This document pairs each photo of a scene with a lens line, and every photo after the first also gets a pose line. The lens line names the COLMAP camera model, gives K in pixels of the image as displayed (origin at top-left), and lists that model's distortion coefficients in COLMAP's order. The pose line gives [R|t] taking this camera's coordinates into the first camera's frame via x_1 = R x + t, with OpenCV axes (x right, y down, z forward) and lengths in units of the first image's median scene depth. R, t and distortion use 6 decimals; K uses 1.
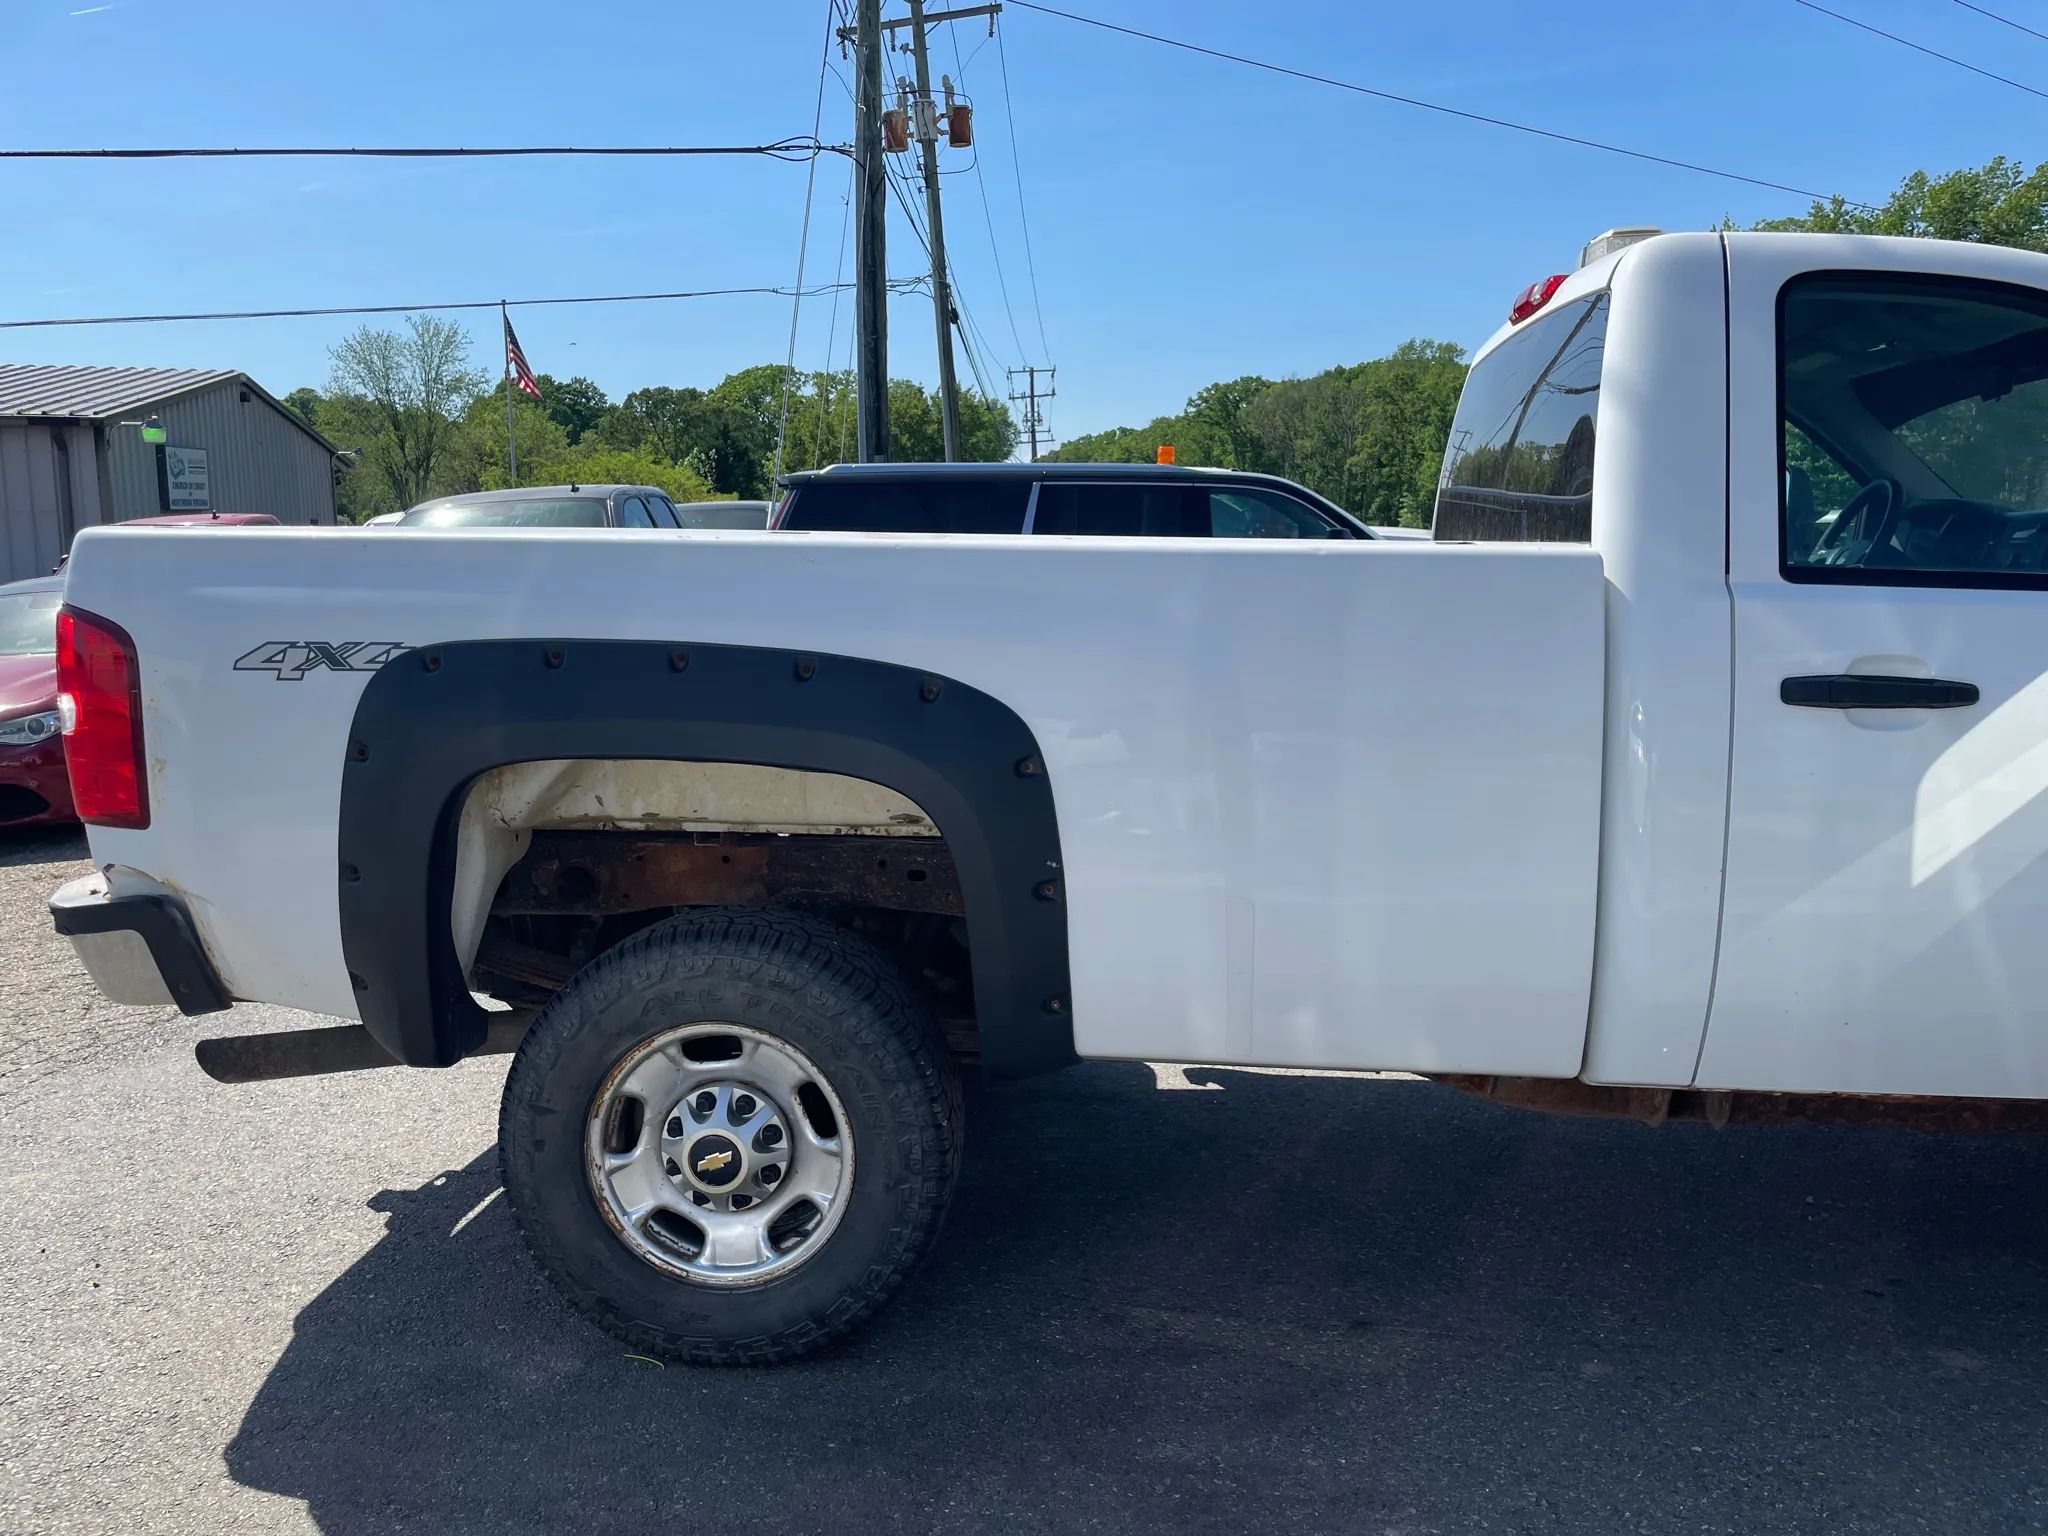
lens RADIAL K [[1551.5, 0, 1033.2], [0, 1551.5, 779.1], [0, 0, 1]] dist [0.090543, -0.123080]
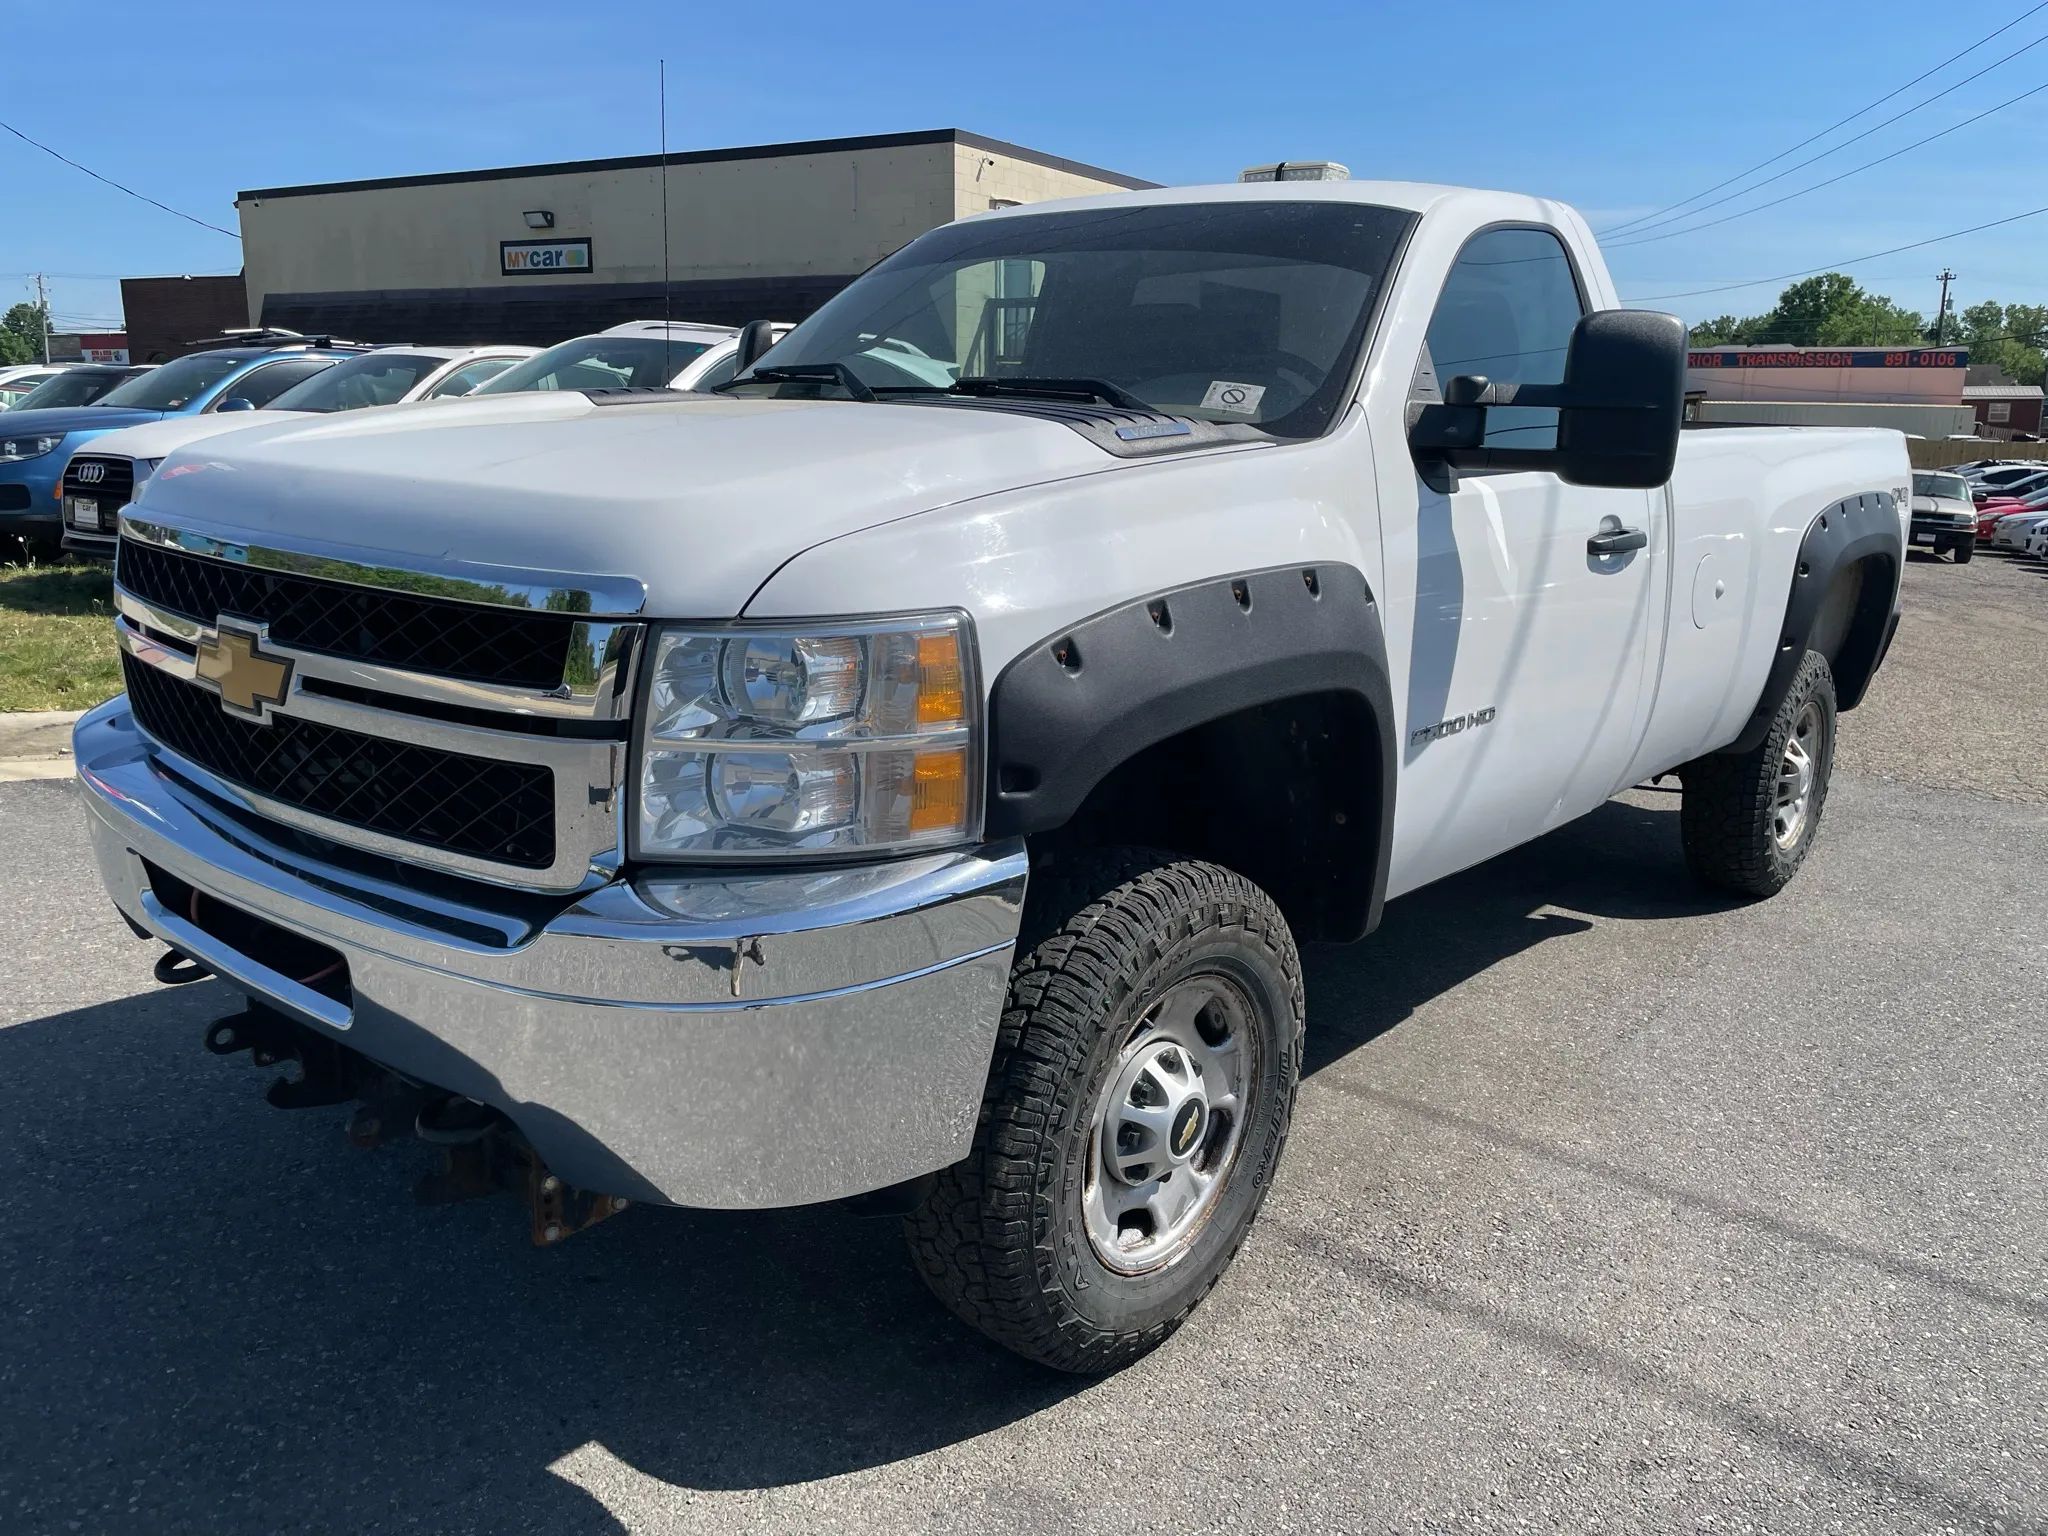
lens RADIAL K [[1551.5, 0, 1020.5], [0, 1551.5, 760.7], [0, 0, 1]] dist [0.090543, -0.123080]
pose [[-0.582943, 0.166196, -0.795334, 1.690818], [-0.150254, 0.939924, 0.306539, -0.277341], [0.798499, 0.298197, -0.522951, 1.761162]]
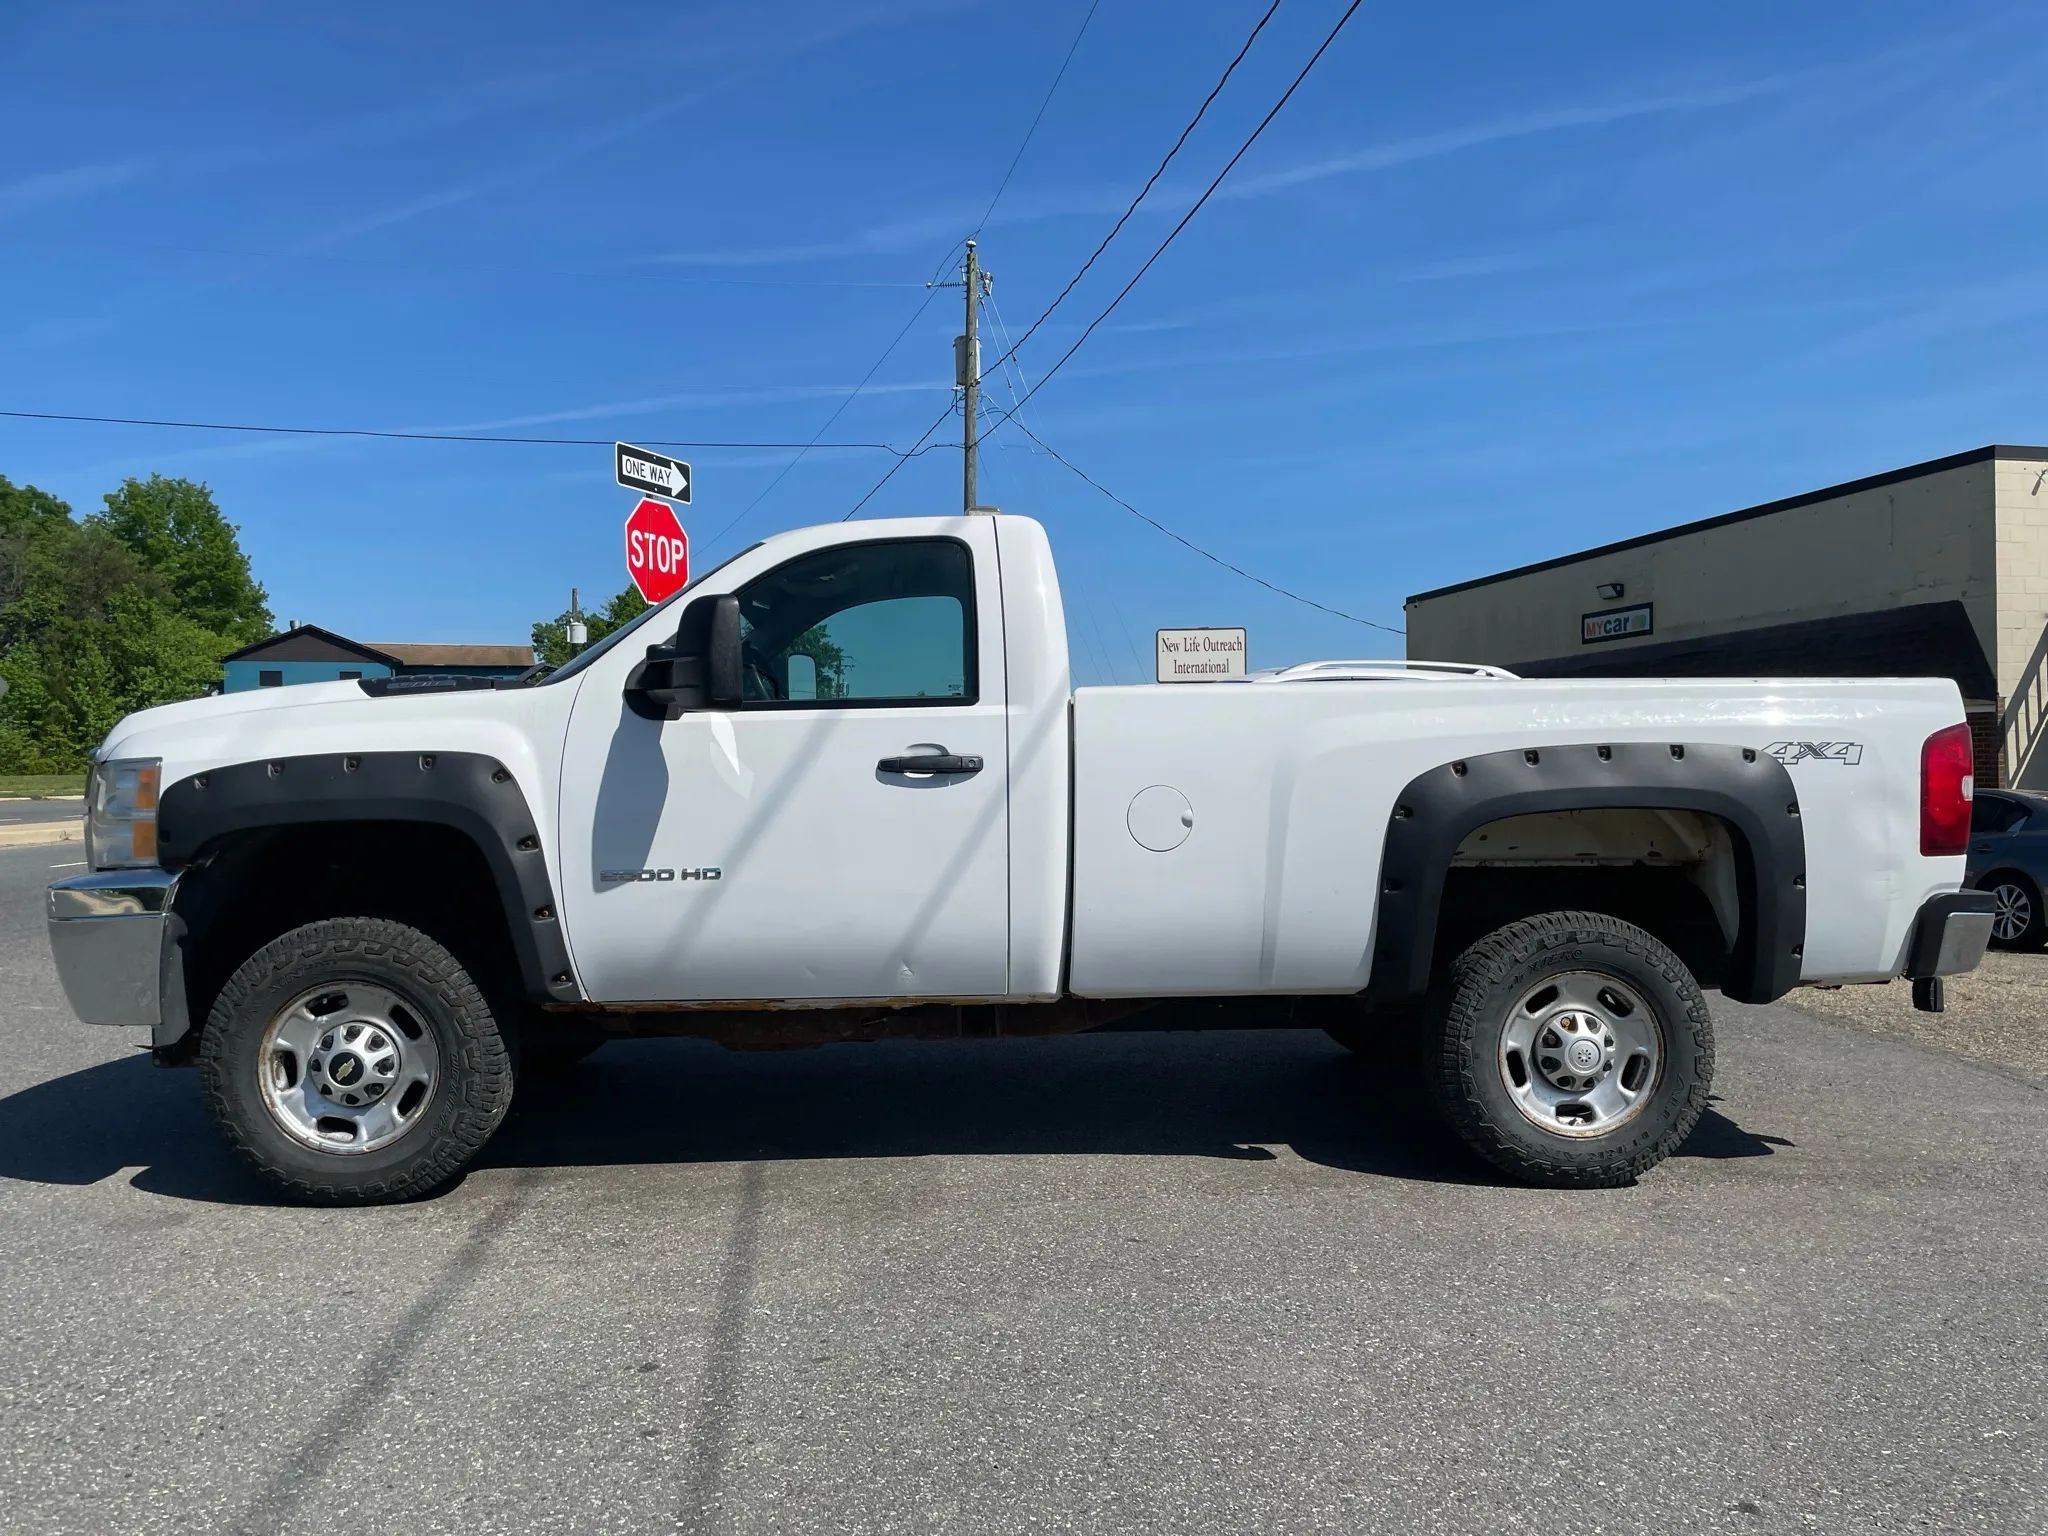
lens RADIAL K [[1551.5, 0, 1041.1], [0, 1551.5, 785.0], [0, 0, 1]] dist [0.090543, -0.123080]
pose [[-0.989142, 0.002529, -0.146940, 0.610261], [-0.022332, 0.985654, 0.167293, -0.368808], [0.145255, 0.168758, -0.974896, 2.902591]]
